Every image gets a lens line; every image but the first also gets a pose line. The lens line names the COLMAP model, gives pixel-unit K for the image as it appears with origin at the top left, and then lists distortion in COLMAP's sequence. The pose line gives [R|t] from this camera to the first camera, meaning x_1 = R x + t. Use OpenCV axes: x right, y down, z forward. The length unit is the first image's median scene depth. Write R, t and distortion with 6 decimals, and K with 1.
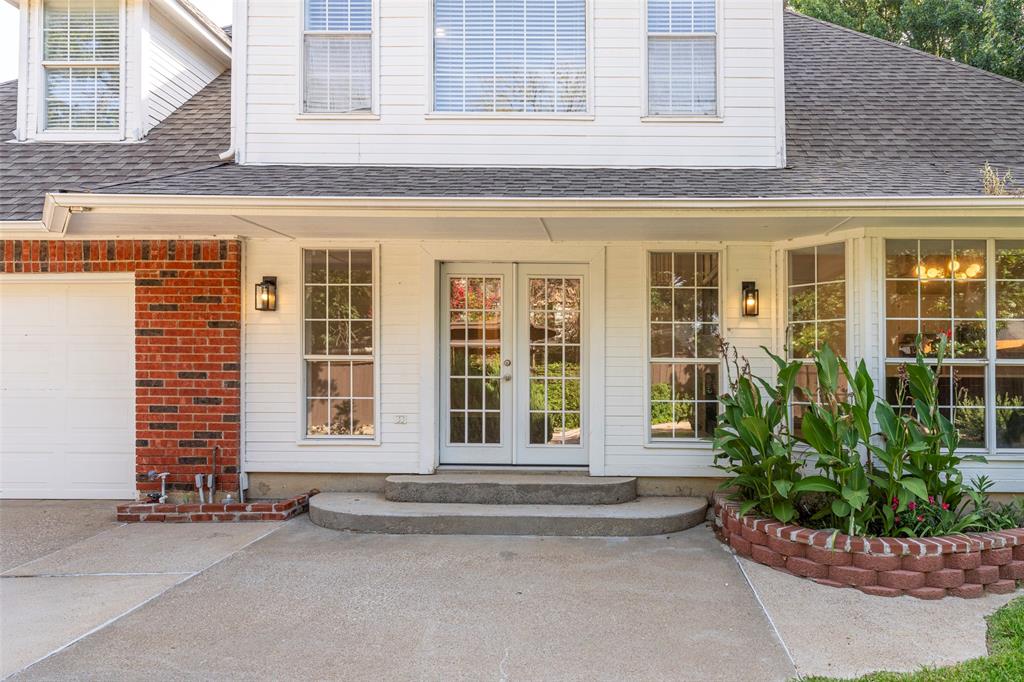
lens RADIAL K [[572.5, 0, 567.3], [0, 572.5, 370.0], [0, 0, 1]] dist [-0.000064, 0.000362]
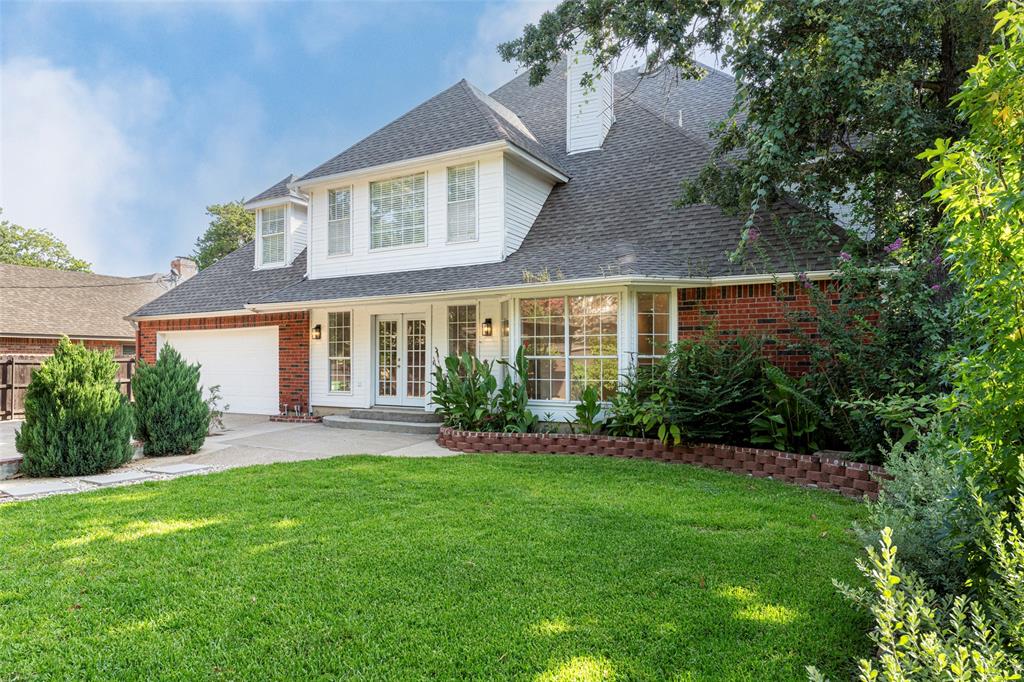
lens RADIAL K [[570.4, 0, 512.7], [0, 570.4, 349.6], [0, 0, 1]] dist [0.001615, 0.000030]
pose [[0.887932, -0.018245, -0.459613, 1.332651], [0.013075, 0.999810, -0.014430, -0.013009], [0.459789, 0.006803, 0.888002, -0.772023]]
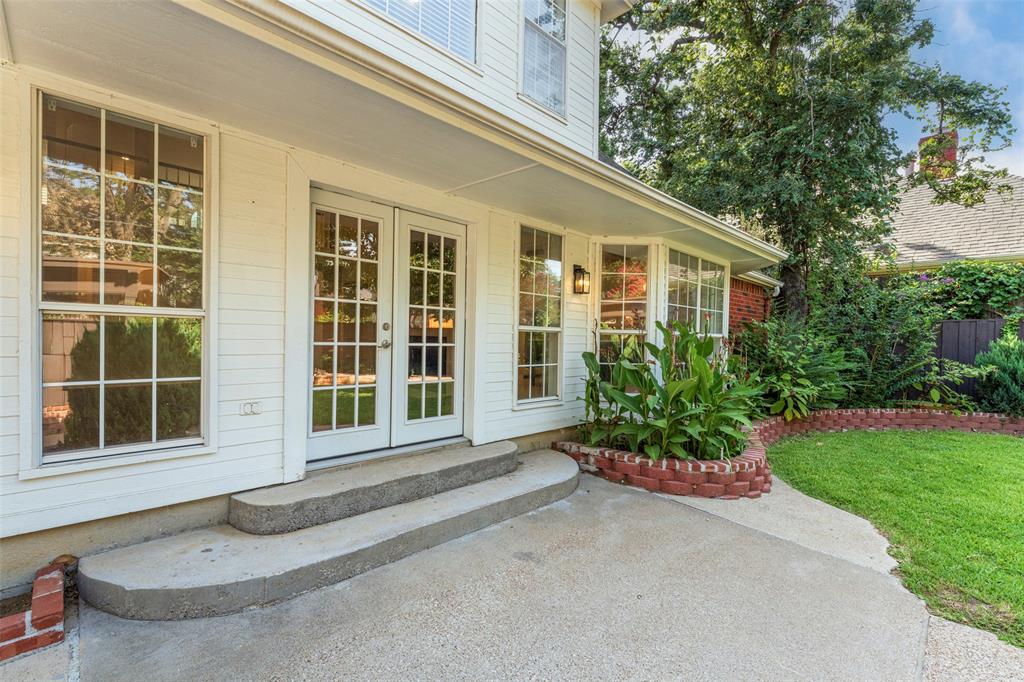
lens RADIAL K [[446.4, 0, 511.7], [0, 446.4, 342.0], [0, 0, 1]] dist [0.000156, -0.000573]
pose [[0.704160, 0.001807, 0.710039, -0.455372], [-0.018555, 0.999702, 0.015857, -0.003626], [-0.709799, -0.024341, 0.703984, 0.432079]]
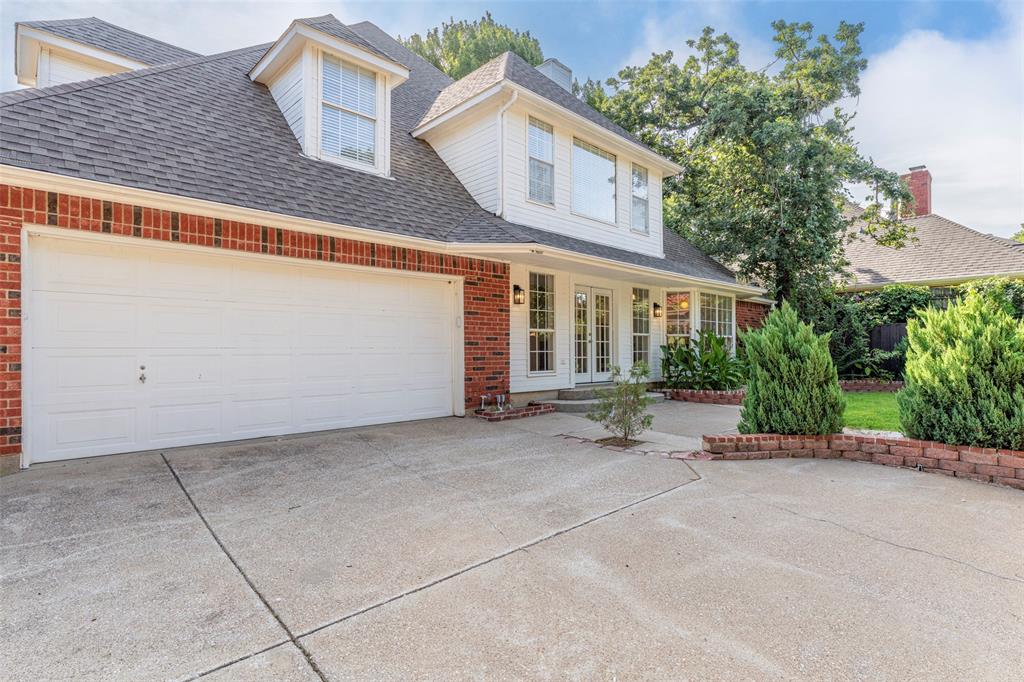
lens RADIAL K [[521.0, 0, 505.8], [0, 521.0, 337.6], [0, 0, 1]] dist [0.001303, 0.000445]
pose [[0.717992, 0.009036, 0.695993, -1.721108], [0.001823, 0.999888, -0.014862, 0.028870], [-0.696049, 0.011940, 0.717895, -0.163658]]
